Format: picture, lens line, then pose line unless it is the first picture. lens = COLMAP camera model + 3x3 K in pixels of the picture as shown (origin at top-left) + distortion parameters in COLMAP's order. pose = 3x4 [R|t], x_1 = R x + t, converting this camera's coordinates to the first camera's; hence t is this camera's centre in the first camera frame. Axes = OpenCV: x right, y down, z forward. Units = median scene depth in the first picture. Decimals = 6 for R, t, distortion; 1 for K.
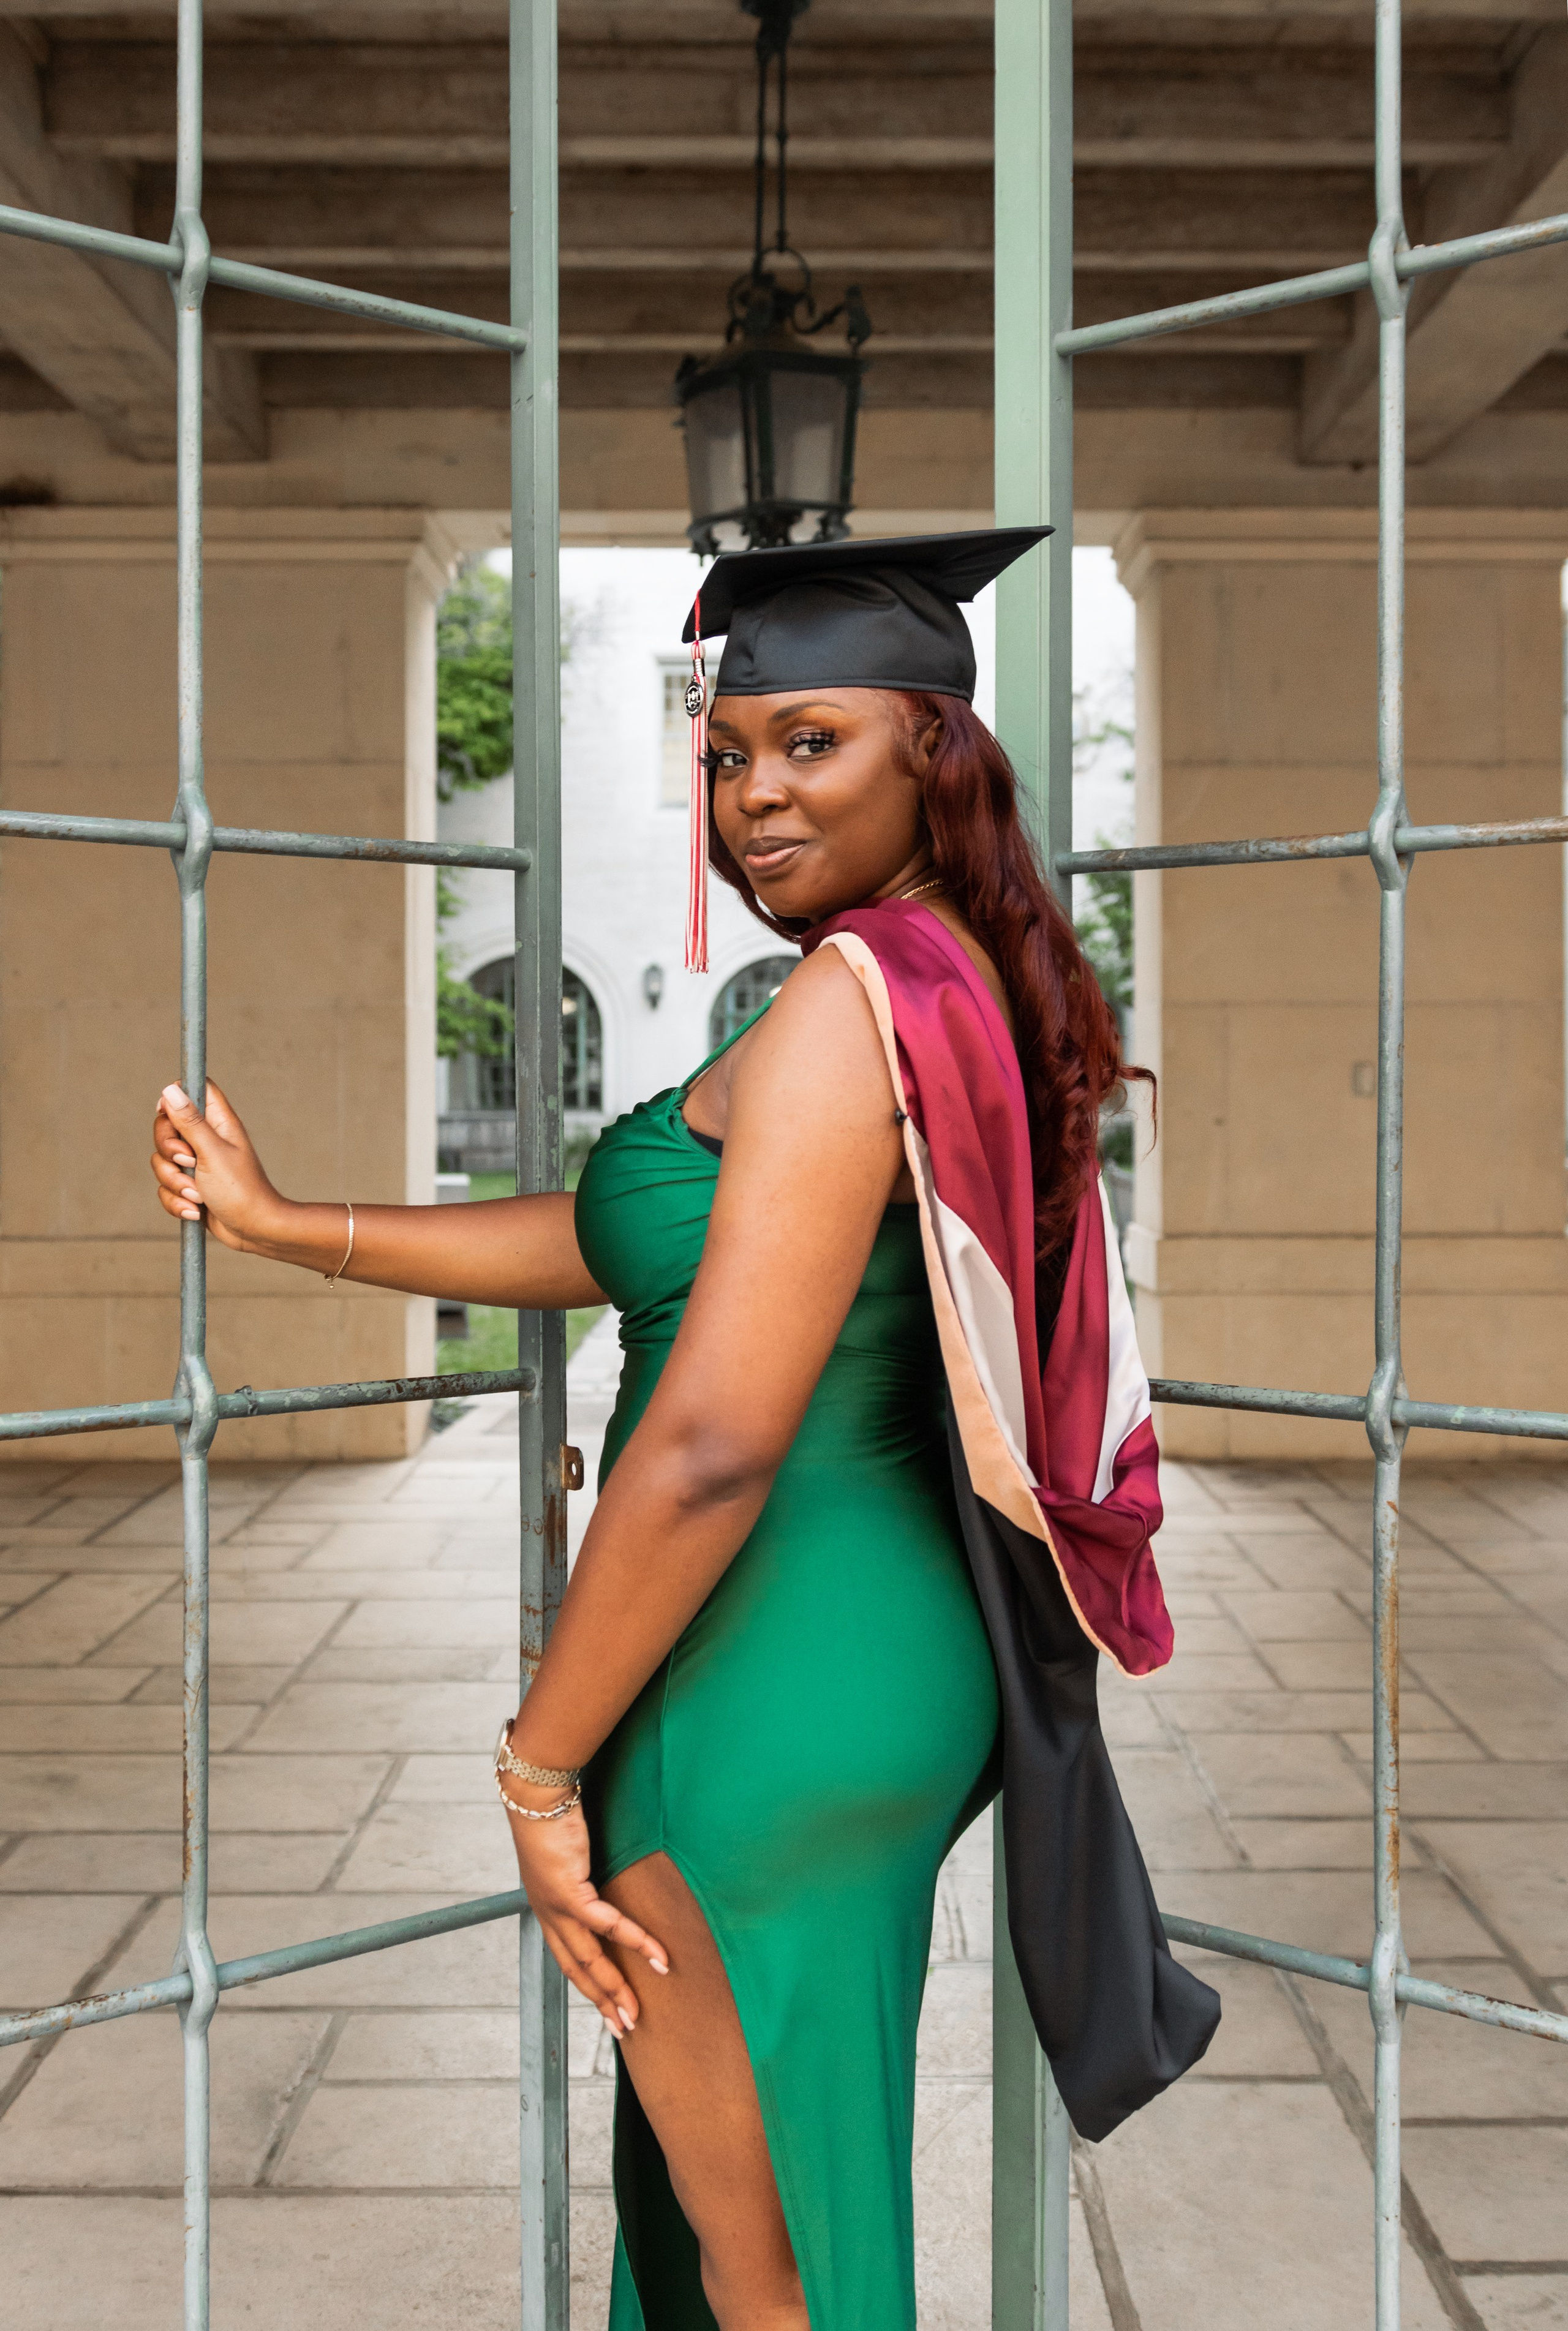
lens RADIAL K [[4622.1, 0, 784.0], [0, 4622.1, 1165.5], [0, 0, 1]] dist [-0.013129, 0.057120]
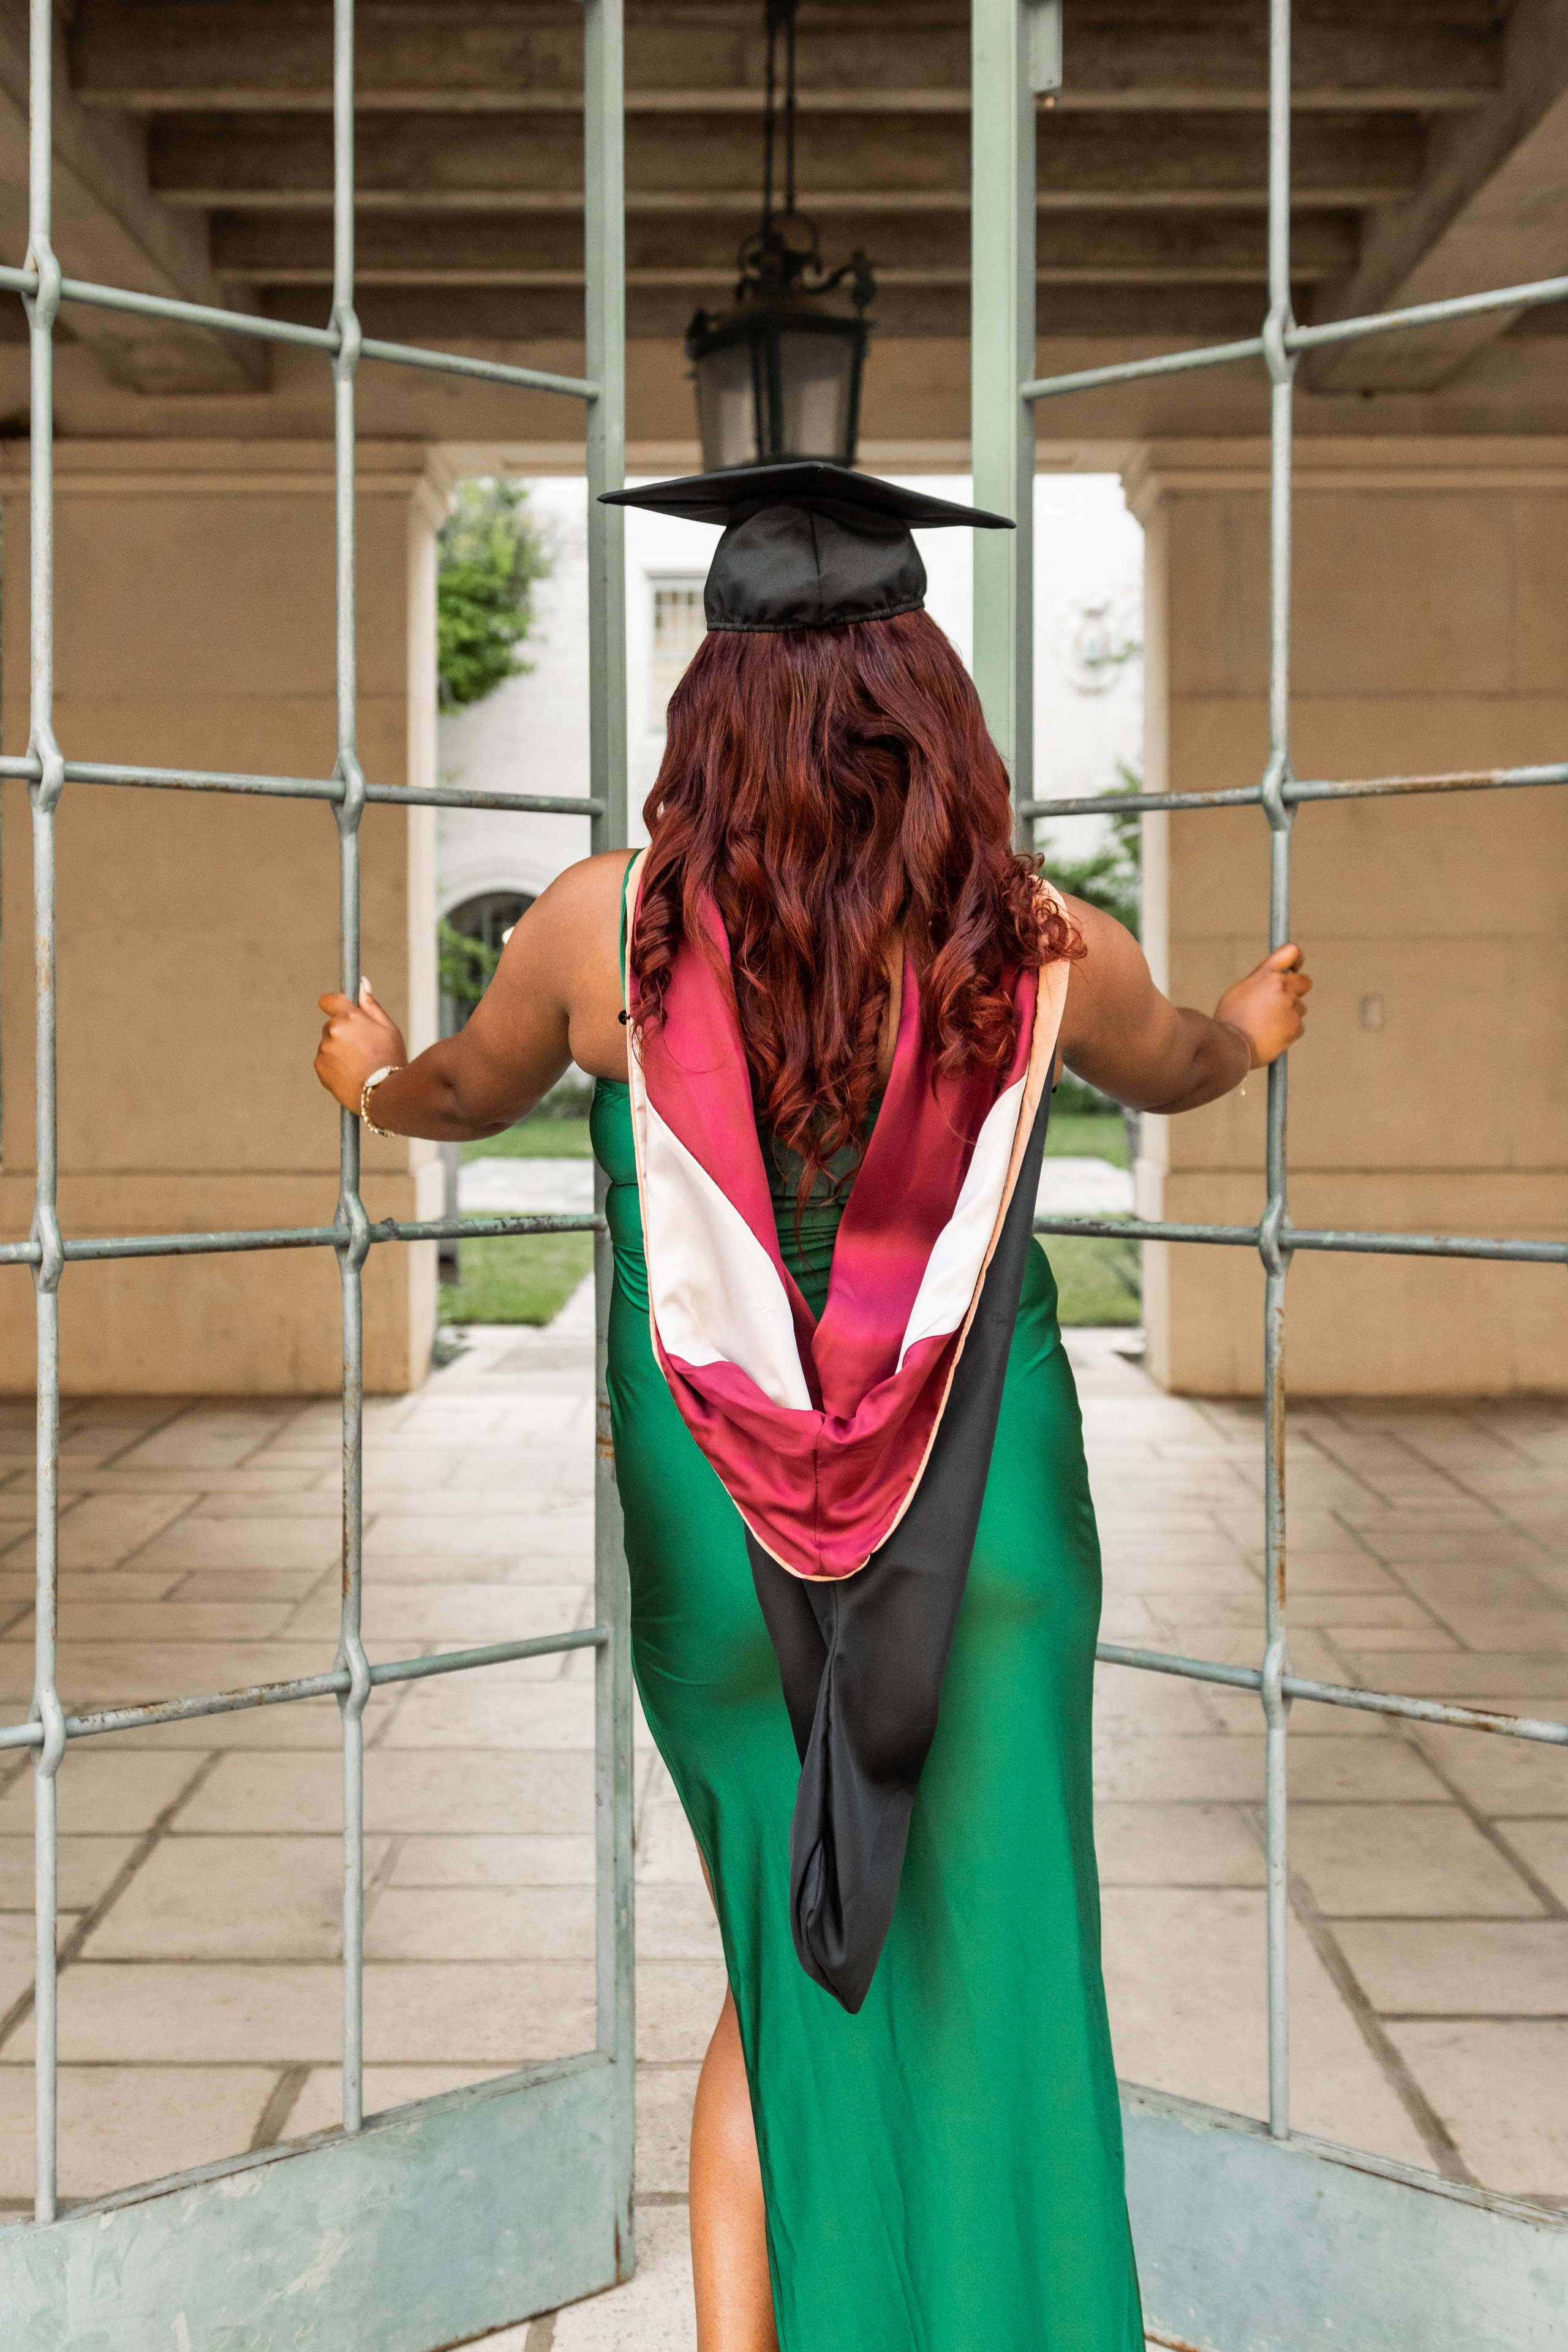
lens RADIAL K [[5430.9, 0, 673.2], [0, 5430.9, 1173.6], [0, 0, 1]] dist [0.063686, 0.047683]
pose [[0.999829, -0.000158, -0.018476, -0.004137], [0.000270, 0.999982, 0.006035, 0.011790], [0.018474, -0.006039, 0.999811, -0.229565]]
